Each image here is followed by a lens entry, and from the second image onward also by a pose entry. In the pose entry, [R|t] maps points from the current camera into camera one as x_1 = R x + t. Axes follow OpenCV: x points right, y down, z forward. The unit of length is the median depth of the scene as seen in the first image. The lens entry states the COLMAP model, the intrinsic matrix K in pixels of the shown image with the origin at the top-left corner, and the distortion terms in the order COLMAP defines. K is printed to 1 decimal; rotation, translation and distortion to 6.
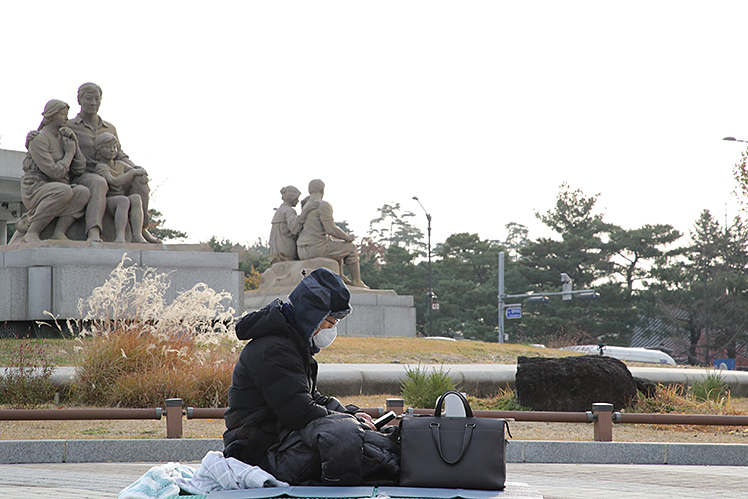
lens RADIAL K [[2311.1, 0, 373.9], [0, 2311.1, 251.2], [0, 0, 1]] dist [0.871263, 0.000000]
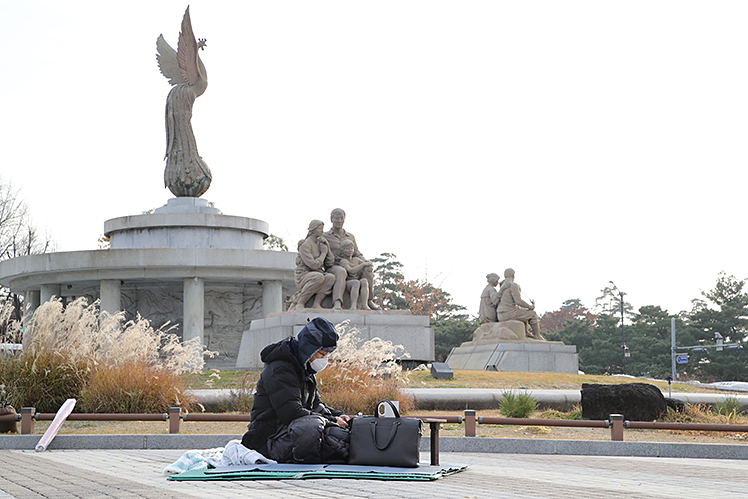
lens RADIAL K [[1479.0, 0, 374.0], [0, 1479.0, 250.1], [0, 0, 1]] dist [0.306465, 0.000000]
pose [[0.978762, -0.017038, -0.204289, 0.106048], [0.006913, 0.998717, -0.050169, 0.006200], [0.204882, 0.047692, 0.977624, 0.038546]]
